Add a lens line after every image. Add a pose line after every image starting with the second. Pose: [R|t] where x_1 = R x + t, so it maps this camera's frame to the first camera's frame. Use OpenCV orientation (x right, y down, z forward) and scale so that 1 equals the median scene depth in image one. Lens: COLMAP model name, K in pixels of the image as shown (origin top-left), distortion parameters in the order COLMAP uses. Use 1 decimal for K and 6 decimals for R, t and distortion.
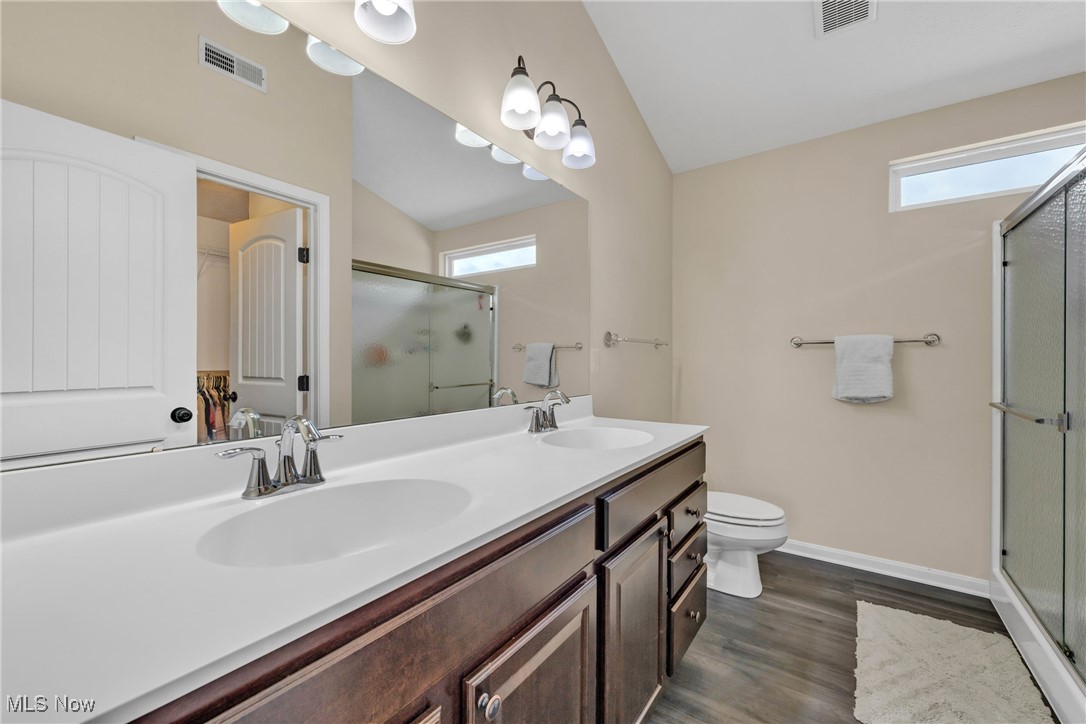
lens RADIAL K [[454.6, 0, 543.0], [0, 454.6, 362.0], [0, 0, 1]] dist [0.000156, -0.000007]
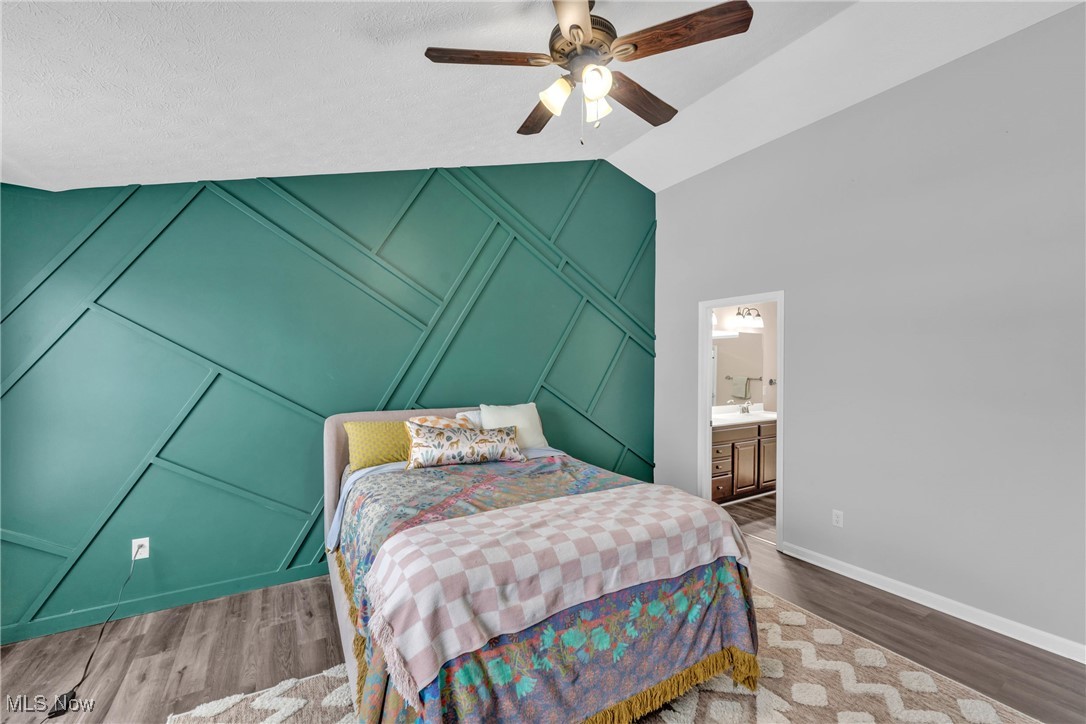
lens RADIAL K [[454.6, 0, 543.0], [0, 454.6, 362.0], [0, 0, 1]] dist [0.000156, -0.000007]
pose [[0.922001, 0.006055, -0.387141, -0.056097], [-0.009583, 0.999928, -0.007185, -0.134903], [0.387069, 0.010334, 0.921993, -1.958110]]
